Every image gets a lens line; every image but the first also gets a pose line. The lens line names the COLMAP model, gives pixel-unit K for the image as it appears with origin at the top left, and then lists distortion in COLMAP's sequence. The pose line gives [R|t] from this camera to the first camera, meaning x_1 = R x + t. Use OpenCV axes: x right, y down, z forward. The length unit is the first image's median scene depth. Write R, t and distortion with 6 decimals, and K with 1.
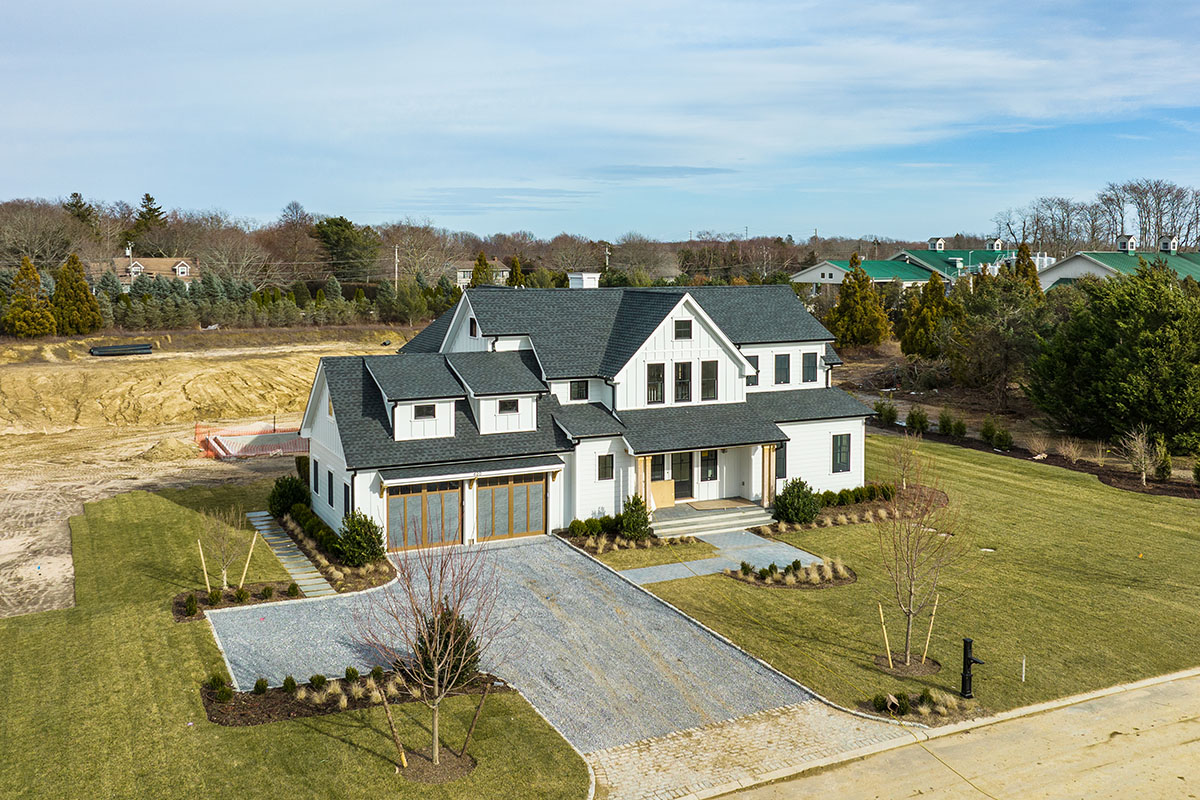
lens RADIAL K [[994.9, 0, 607.3], [0, 994.9, 329.6], [0, 0, 1]] dist [-0.015517, 0.004926]
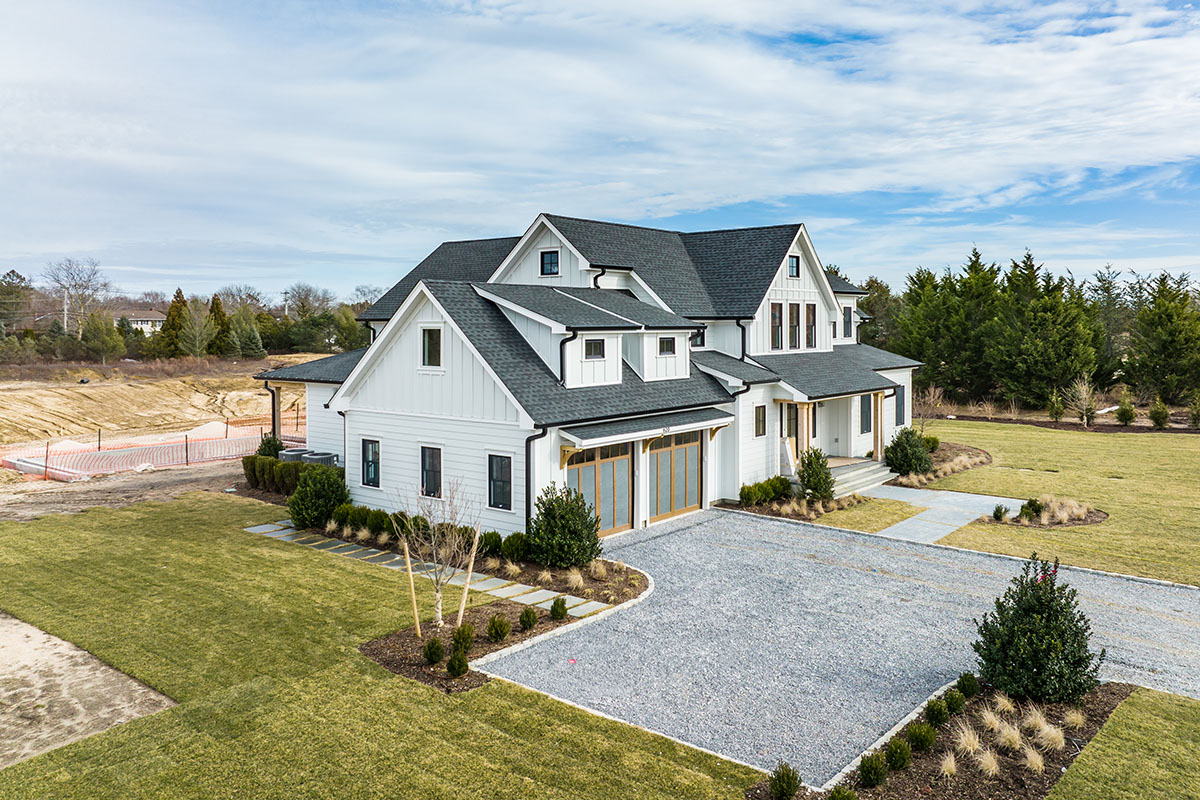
lens RADIAL K [[845.4, 0, 626.6], [0, 845.4, 357.7], [0, 0, 1]] dist [-0.027876, -0.004476]
pose [[0.913234, -0.019857, 0.406951, -0.390582], [0.028433, 0.999483, -0.015038, 0.093710], [-0.406442, 0.025304, 0.913326, 0.405179]]
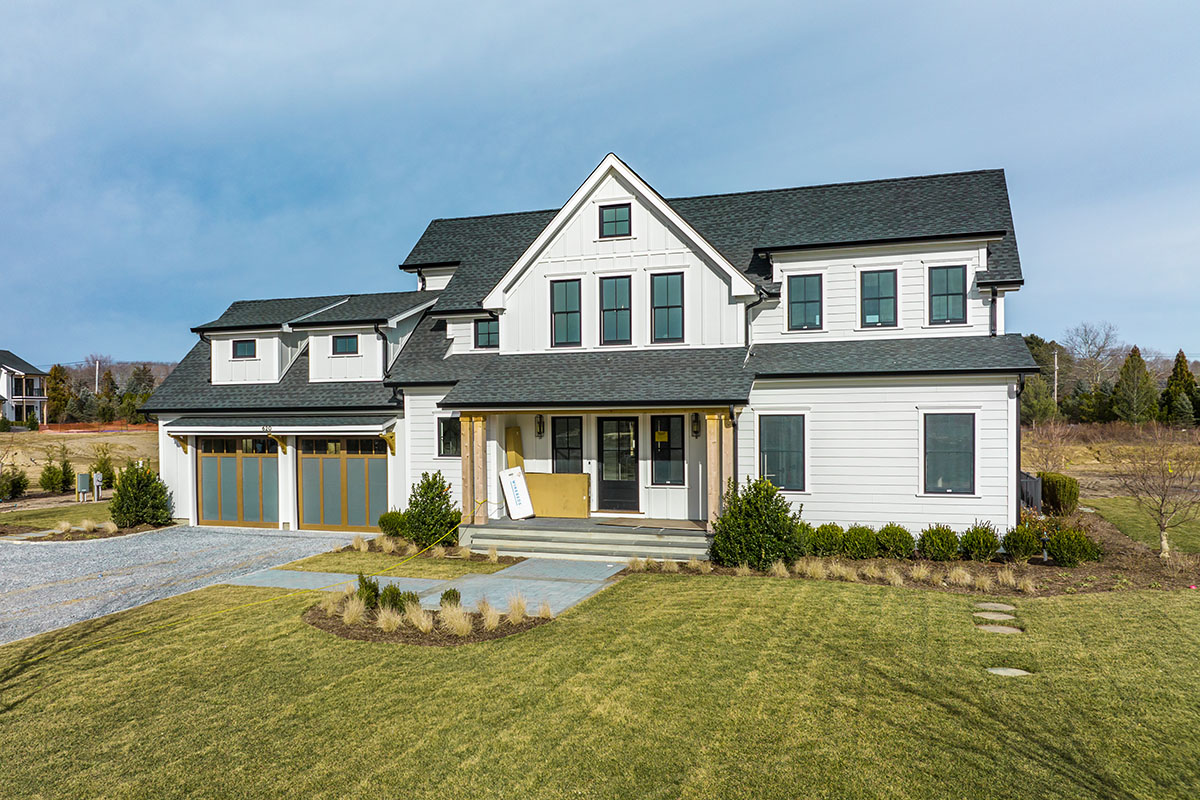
lens RADIAL K [[845.4, 0, 603.3], [0, 845.4, 426.7], [0, 0, 1]] dist [-0.027876, -0.004476]
pose [[0.727065, 0.009423, -0.686504, 0.444034], [-0.023631, 0.999657, -0.011306, 0.136121], [0.686162, 0.024443, 0.727038, 0.679244]]
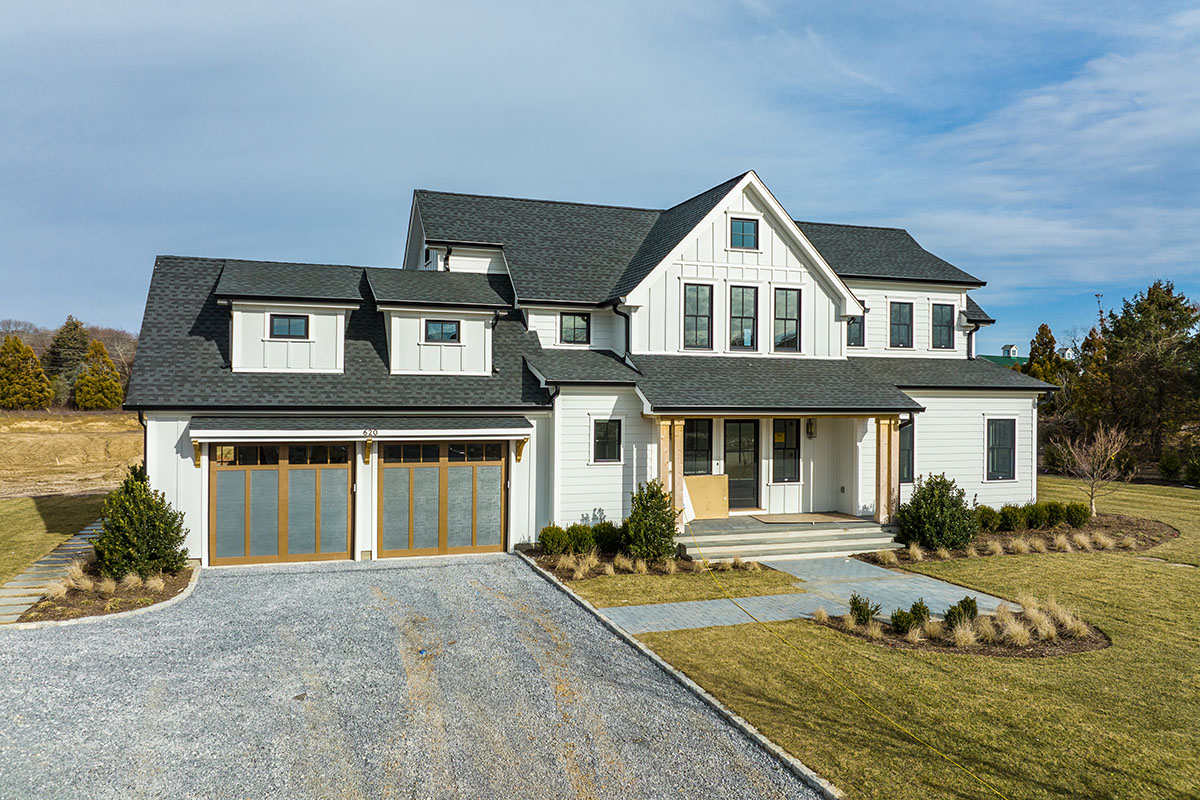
lens RADIAL K [[845.4, 0, 600.4], [0, 845.4, 403.8], [0, 0, 1]] dist [-0.027876, -0.004476]
pose [[0.992596, 0.006967, -0.121259, 0.055298], [-0.012713, 0.998829, -0.046679, 0.140823], [0.120792, 0.047875, 0.991523, 0.504702]]
